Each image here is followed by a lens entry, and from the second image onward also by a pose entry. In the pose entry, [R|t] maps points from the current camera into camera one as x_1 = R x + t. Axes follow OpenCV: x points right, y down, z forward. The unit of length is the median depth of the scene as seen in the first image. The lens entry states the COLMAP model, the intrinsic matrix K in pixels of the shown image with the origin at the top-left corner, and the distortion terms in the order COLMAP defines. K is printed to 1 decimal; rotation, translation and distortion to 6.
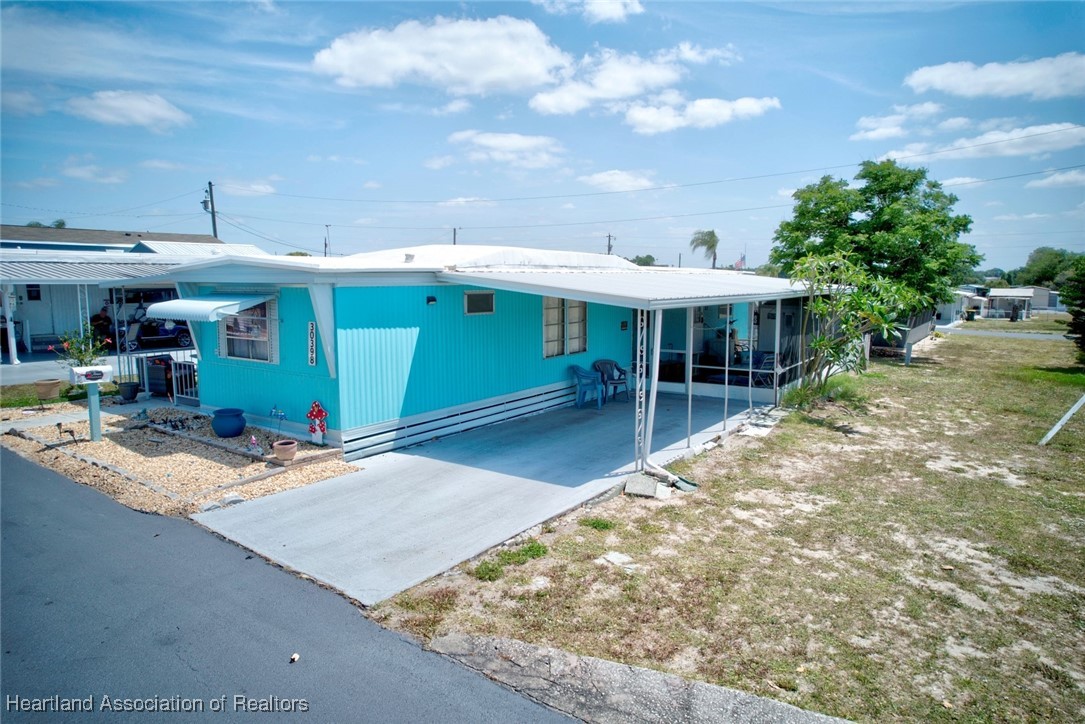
lens RADIAL K [[685.6, 0, 559.9], [0, 685.6, 359.8], [0, 0, 1]] dist [-0.074967, 0.066121]
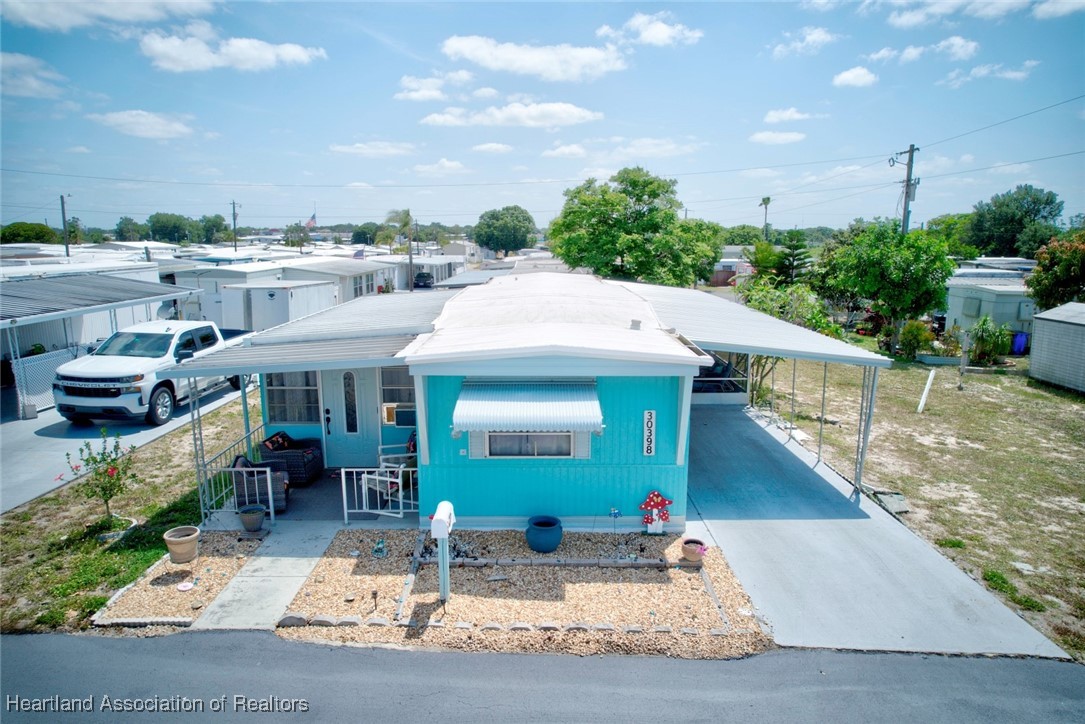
lens RADIAL K [[696.8, 0, 547.1], [0, 696.8, 360.7], [0, 0, 1]] dist [-0.072958, 0.064286]
pose [[0.825542, -0.100205, 0.555374, -1.025814], [0.067168, 0.994561, 0.079604, -0.211929], [-0.560330, -0.028413, 0.827782, 0.292791]]
